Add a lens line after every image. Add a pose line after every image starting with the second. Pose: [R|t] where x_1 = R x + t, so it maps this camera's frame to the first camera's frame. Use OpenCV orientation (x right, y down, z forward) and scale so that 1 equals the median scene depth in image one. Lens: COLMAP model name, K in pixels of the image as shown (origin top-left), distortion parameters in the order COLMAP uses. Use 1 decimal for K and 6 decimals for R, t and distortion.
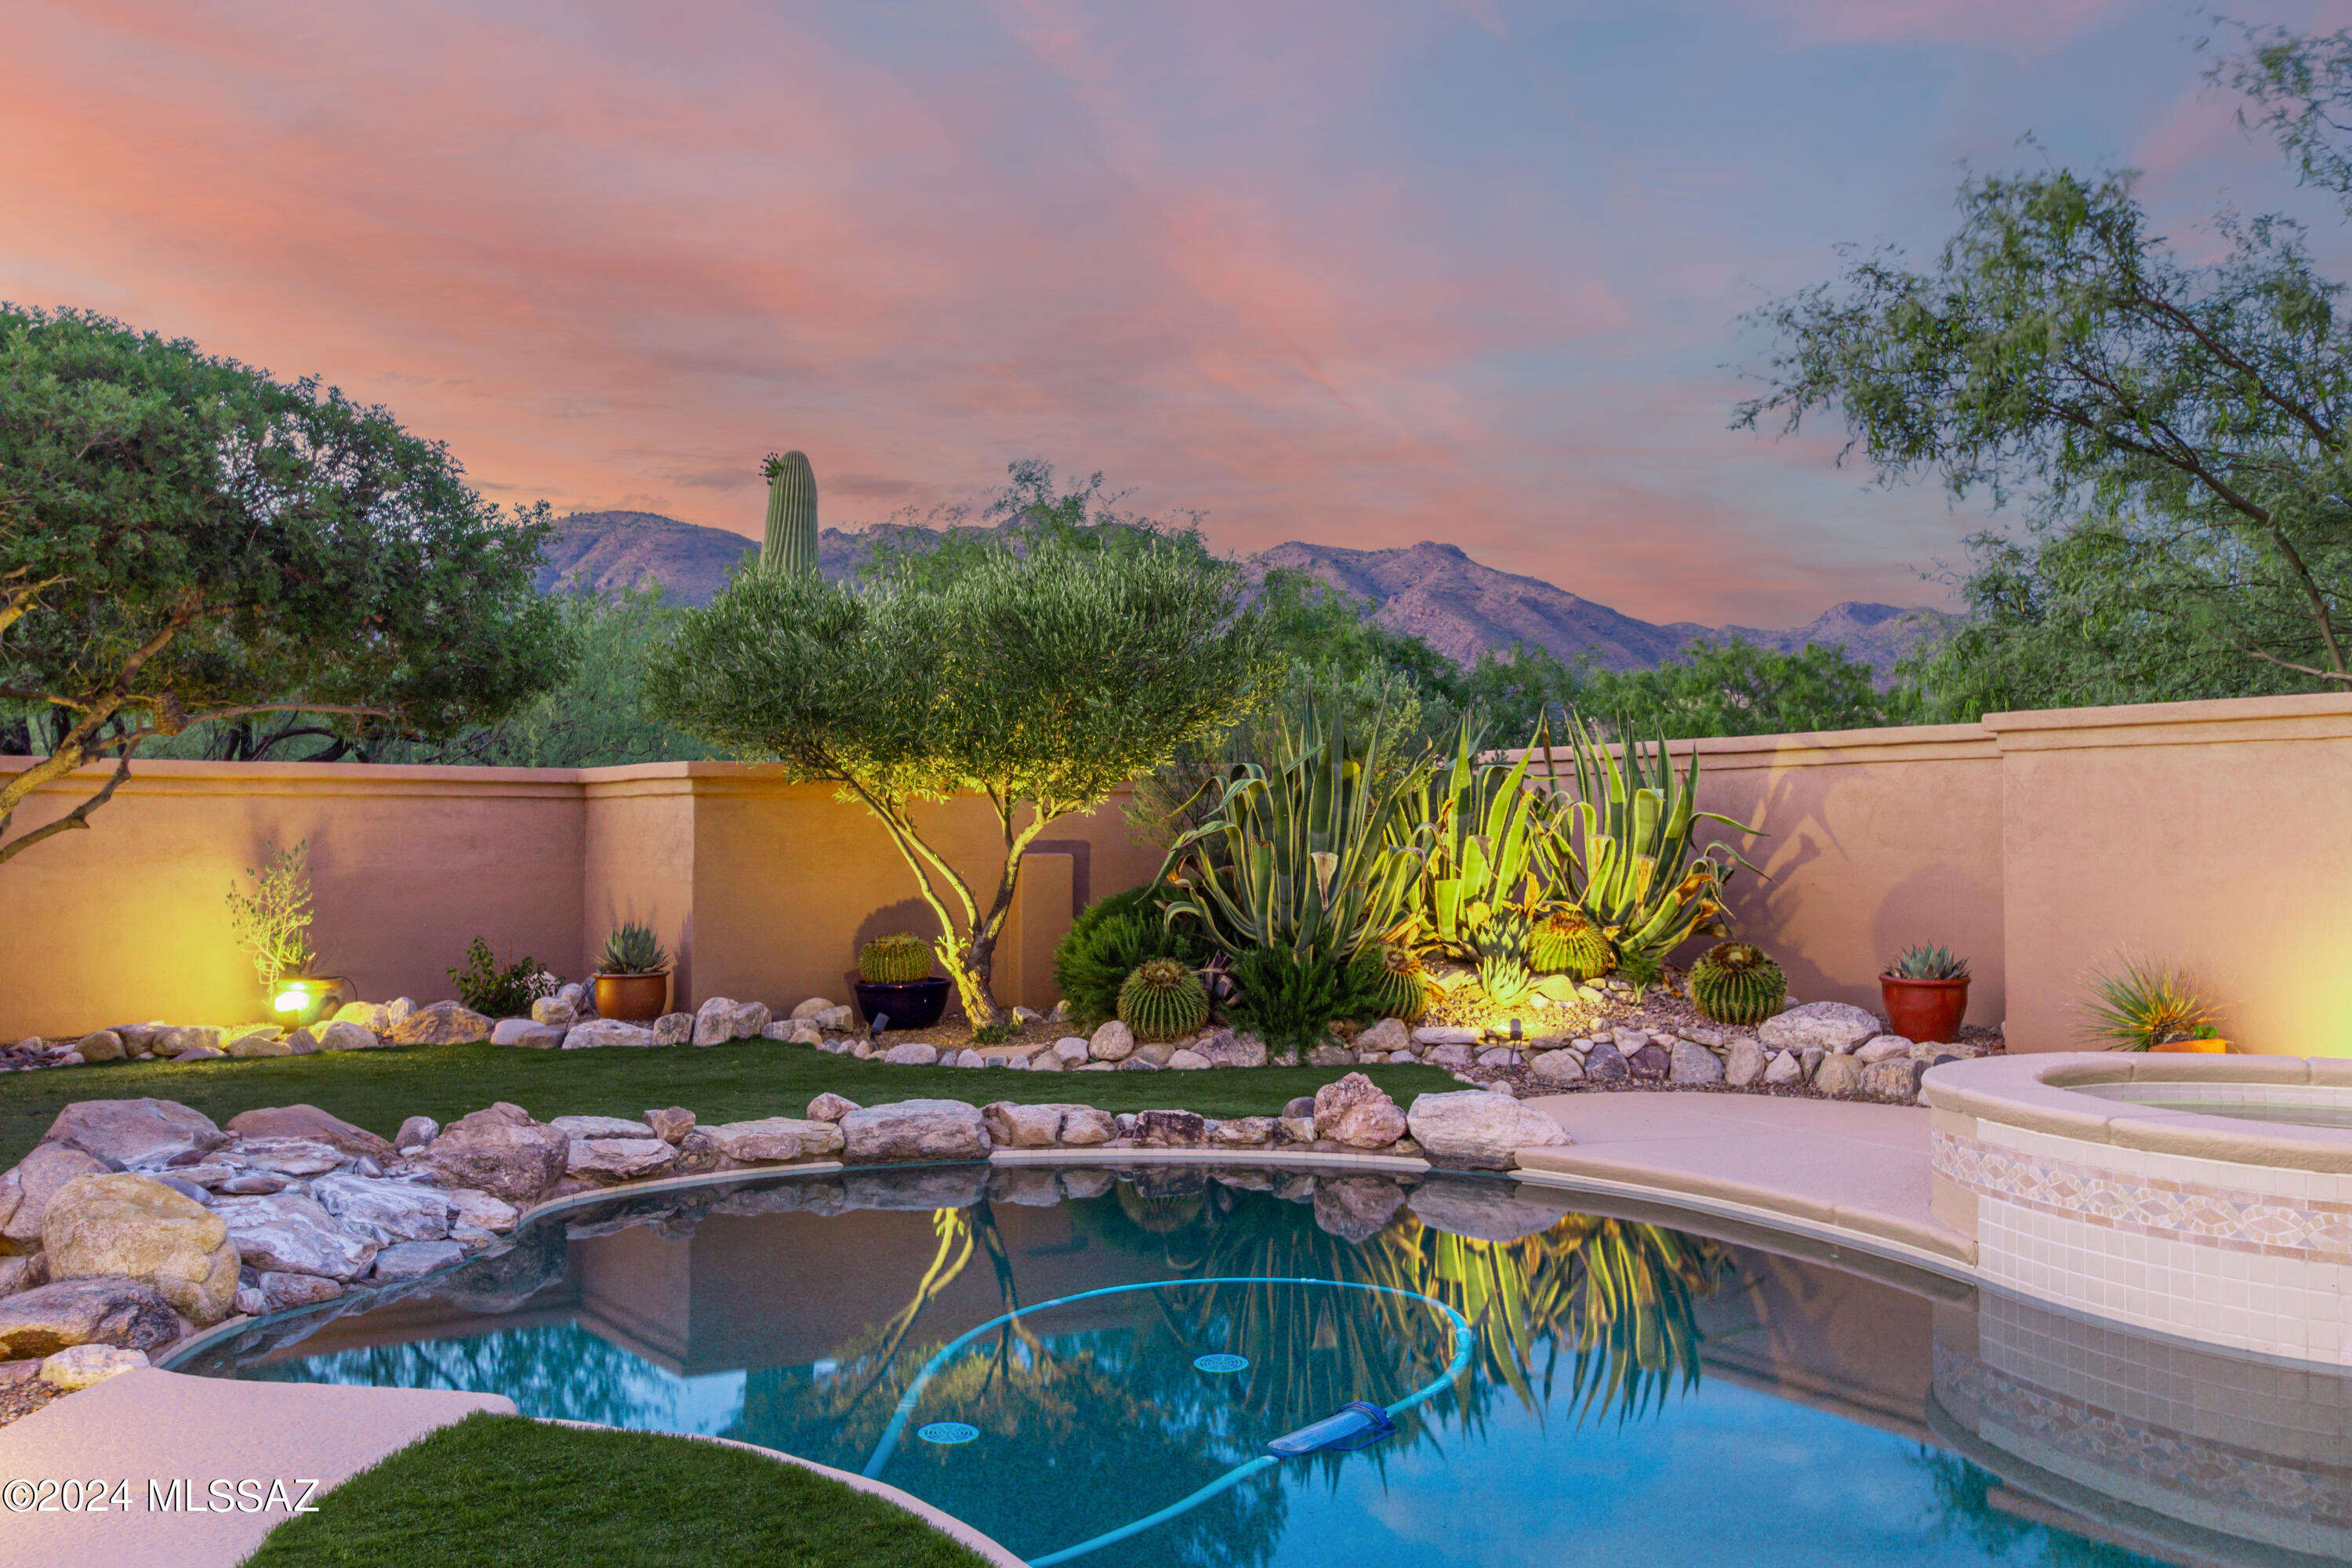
lens RADIAL K [[2121.3, 0, 1173.9], [0, 2121.3, 843.4], [0, 0, 1]] dist [0.000327, 0.003971]
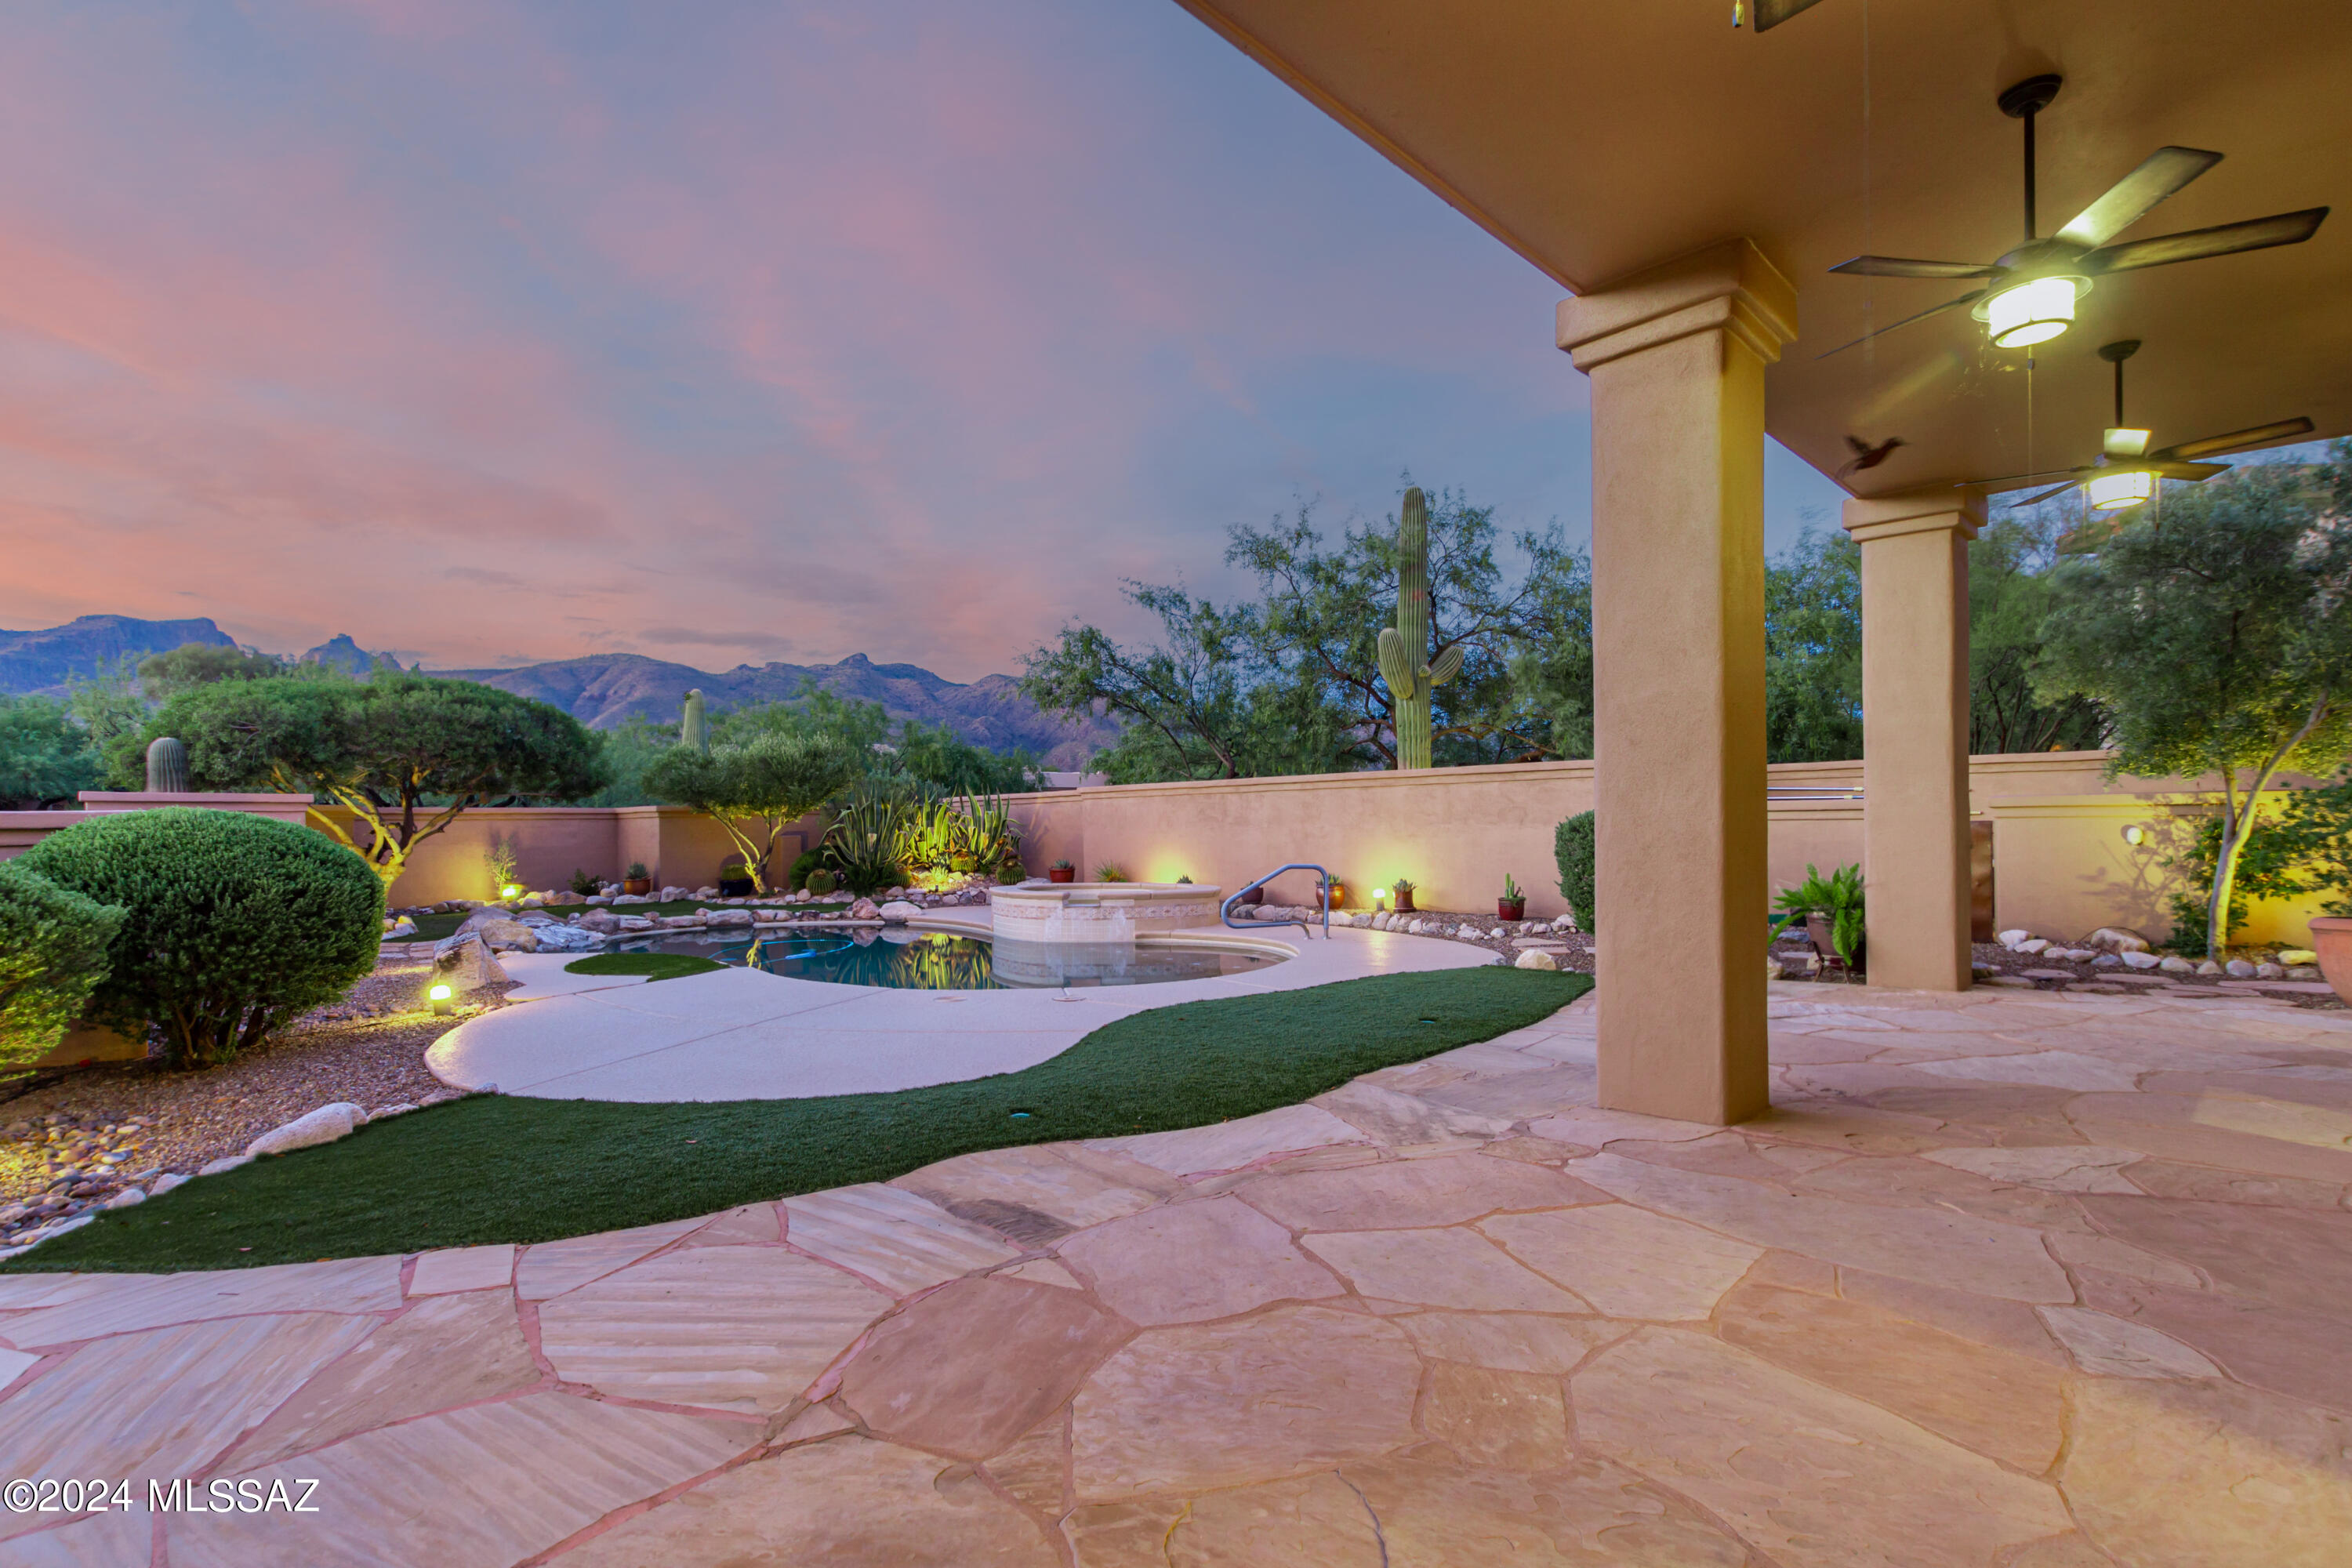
lens RADIAL K [[1114.3, 0, 1172.9], [0, 1114.3, 843.0], [0, 0, 1]] dist [-0.000001, 0.000101]
pose [[0.979495, -0.018565, 0.200613, 0.166968], [0.015904, 0.999763, 0.014869, 0.000603], [-0.200841, -0.011373, 0.979558, -0.678803]]
